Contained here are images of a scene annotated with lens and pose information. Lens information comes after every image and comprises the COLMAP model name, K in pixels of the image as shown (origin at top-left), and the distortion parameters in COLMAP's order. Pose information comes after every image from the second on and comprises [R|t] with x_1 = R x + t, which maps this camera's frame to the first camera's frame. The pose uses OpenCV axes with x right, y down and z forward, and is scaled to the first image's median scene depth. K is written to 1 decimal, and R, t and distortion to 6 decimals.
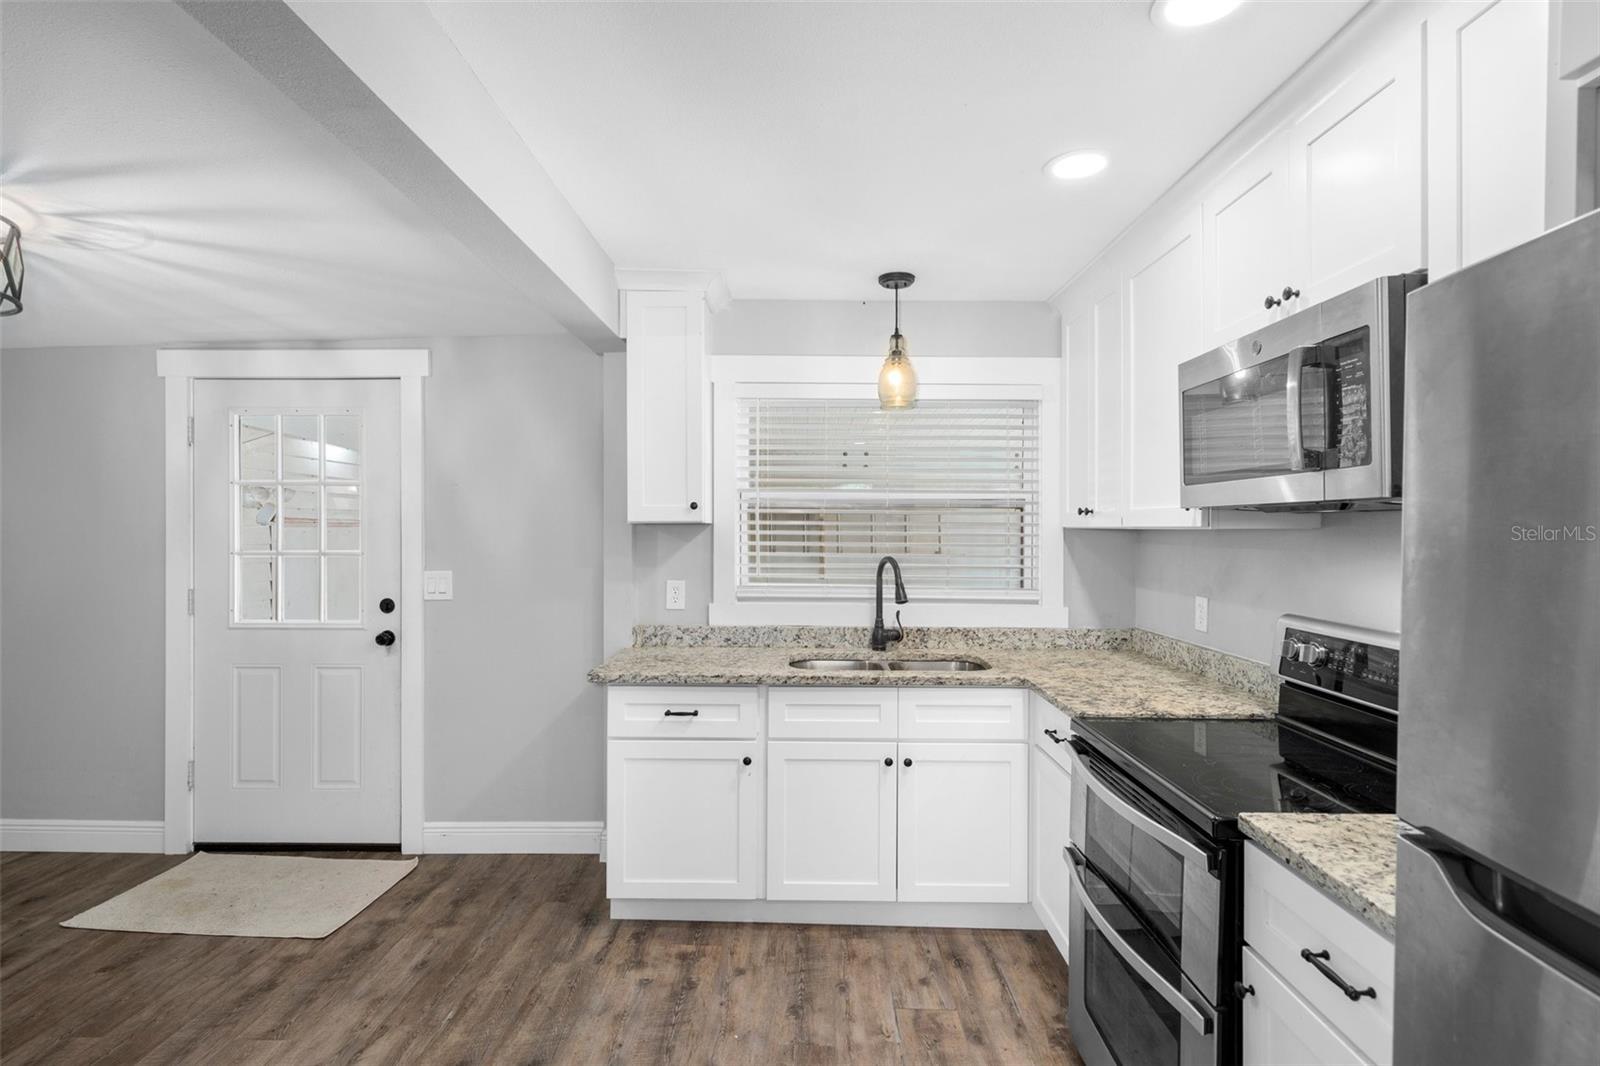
lens RADIAL K [[773.1, 0, 793.0], [0, 773.1, 533.7], [0, 0, 1]] dist [0.000195, 0.000719]
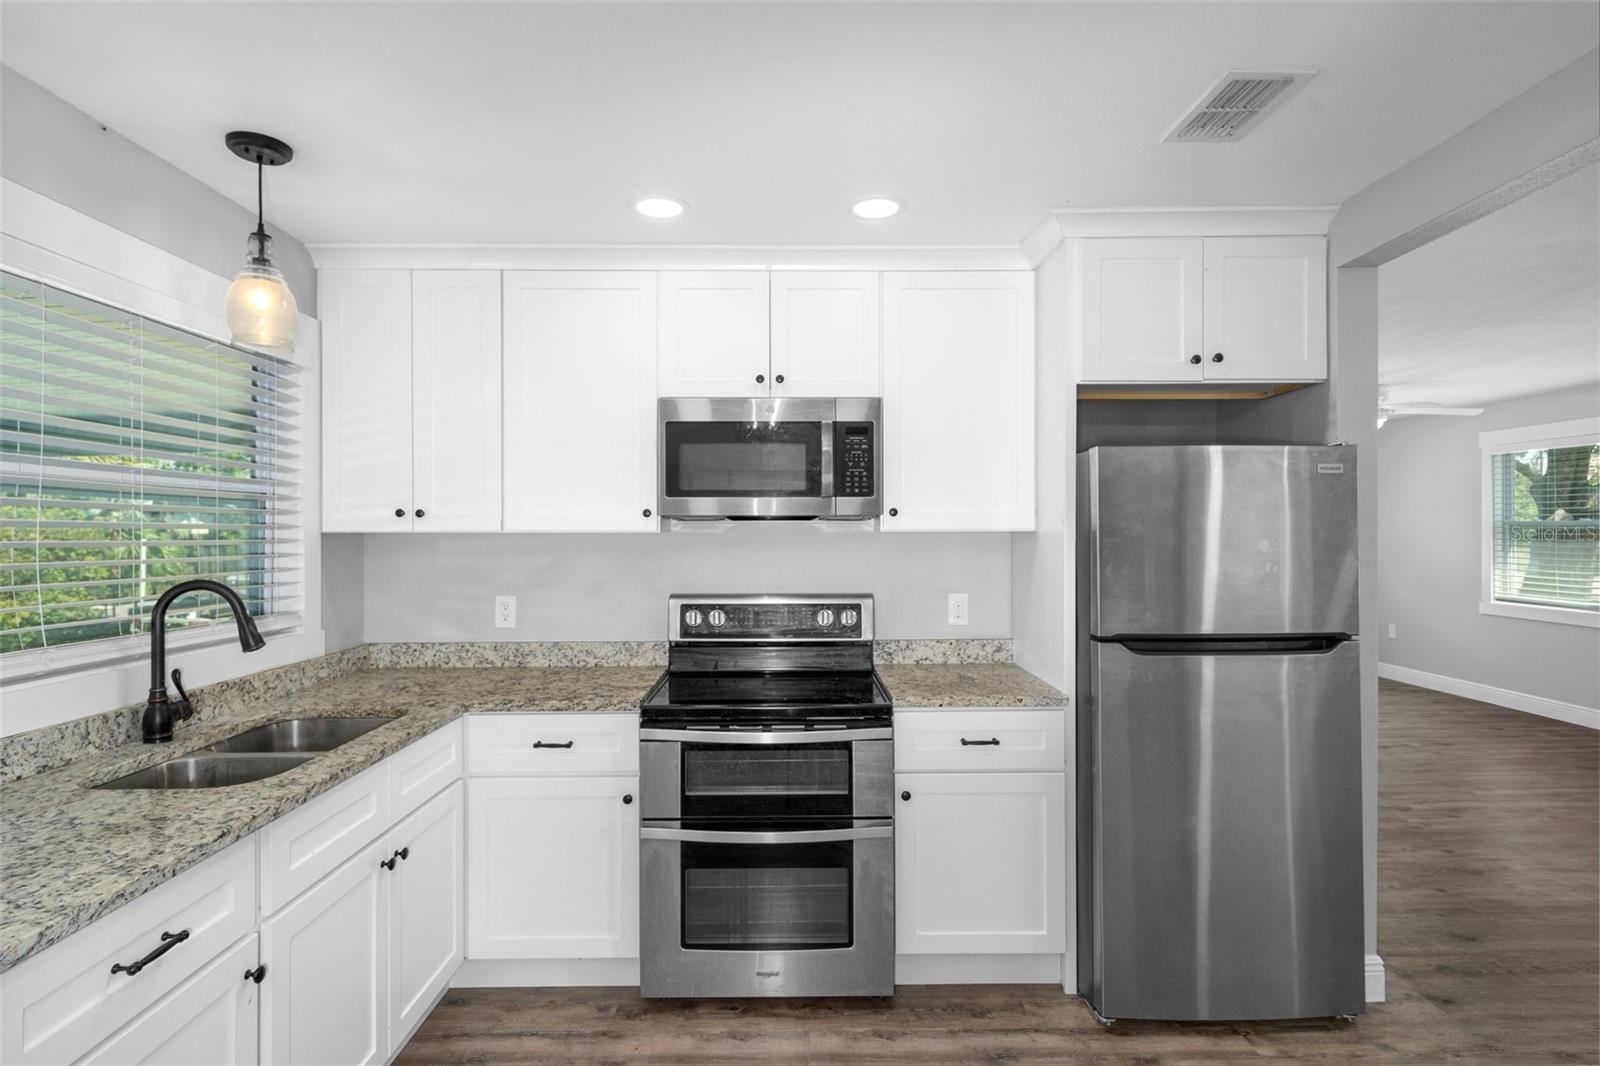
lens RADIAL K [[818.5, 0, 792.3], [0, 818.5, 531.7], [0, 0, 1]] dist [0.000189, -0.000894]
pose [[-0.025639, -0.003330, 0.999666, -0.603849], [0.006147, 0.999975, 0.003488, -0.008988], [-0.999652, 0.006235, -0.025617, 0.620015]]
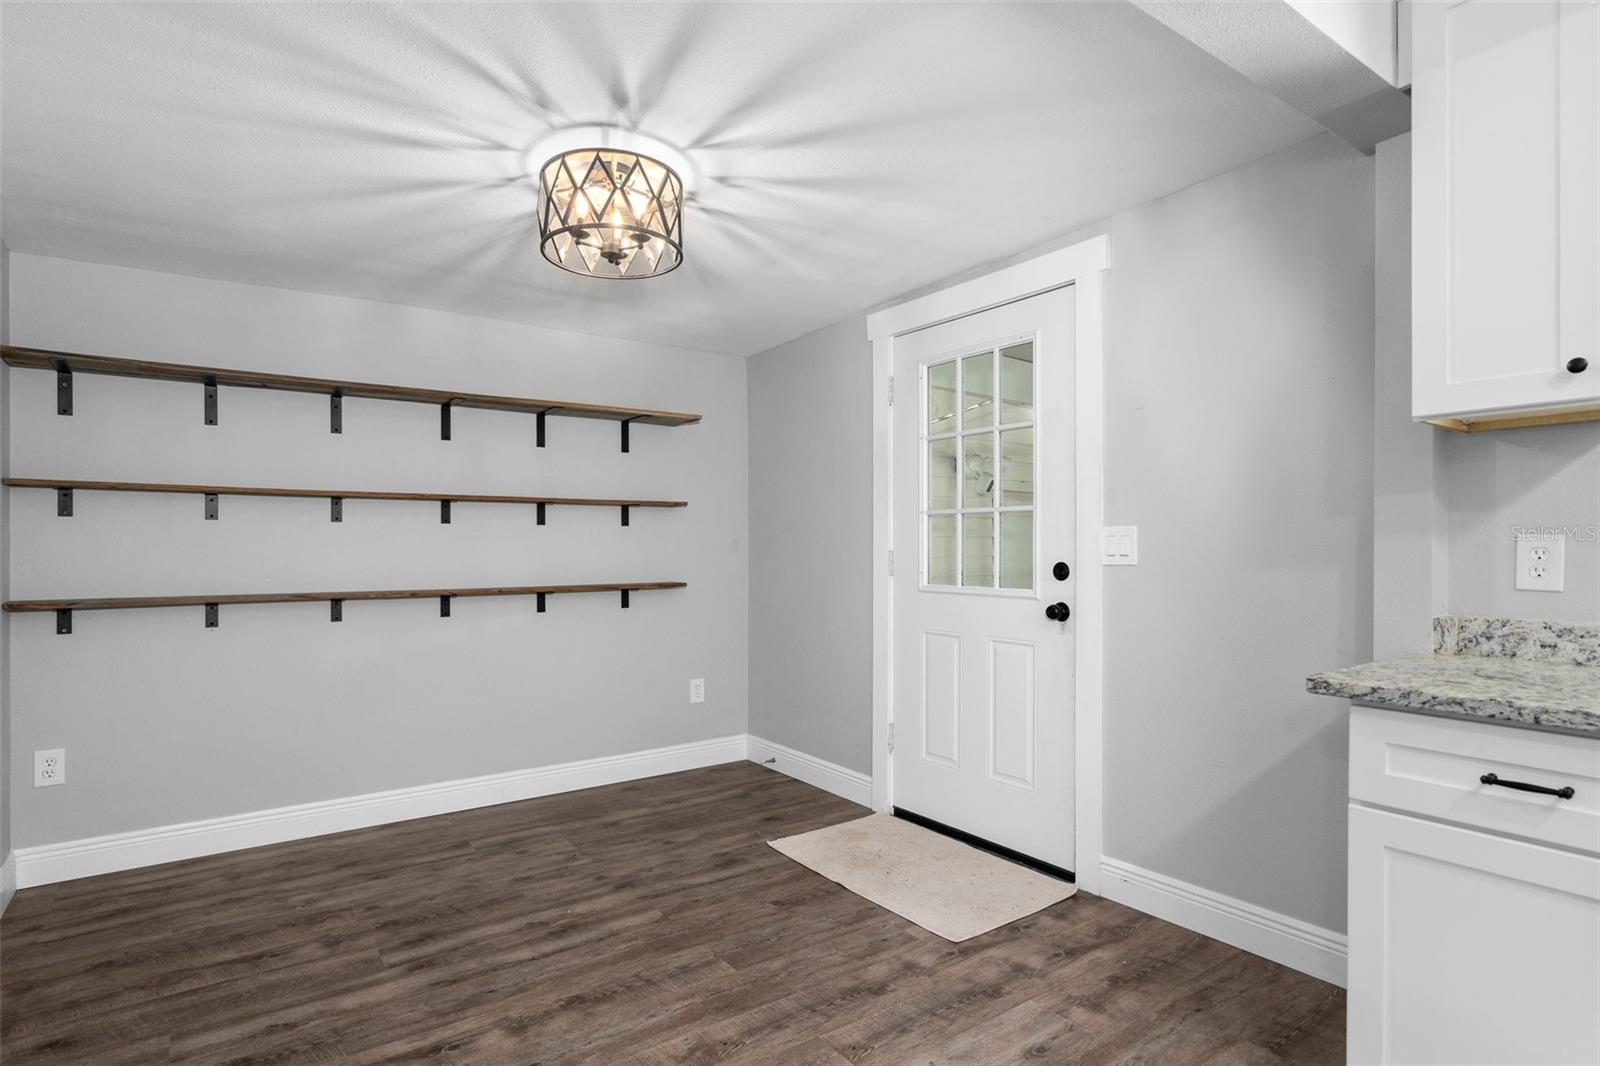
lens RADIAL K [[824.1, 0, 792.5], [0, 824.1, 553.2], [0, 0, 1]] dist [0.001728, 0.000486]
pose [[0.588164, 0.002879, -0.808736, 0.000637], [0.003110, 0.999978, 0.005822, 0.084122], [0.808736, -0.005940, 0.588142, 0.335288]]
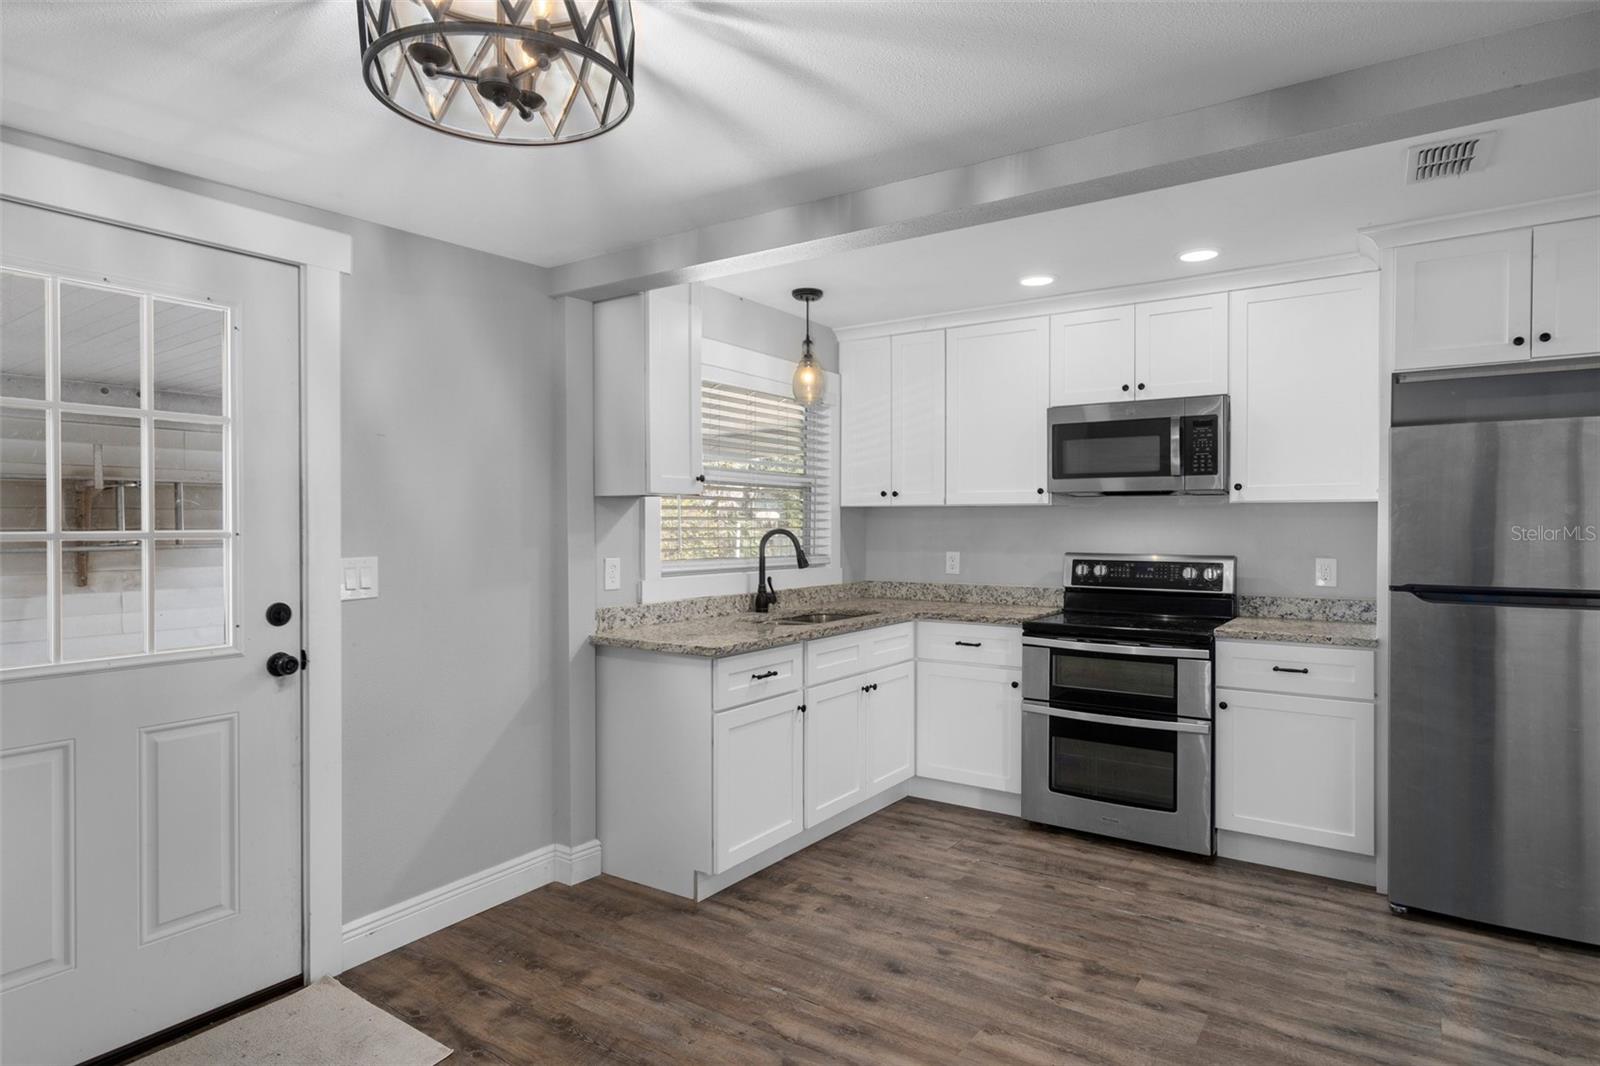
lens RADIAL K [[895.1, 0, 775.0], [0, 895.1, 529.2], [0, 0, 1]] dist [0.005281, 0.000151]
pose [[0.563607, -0.007934, 0.826005, -1.108793], [0.003766, 0.999968, 0.007036, 0.022986], [-0.826035, -0.000855, 0.563619, 0.288405]]
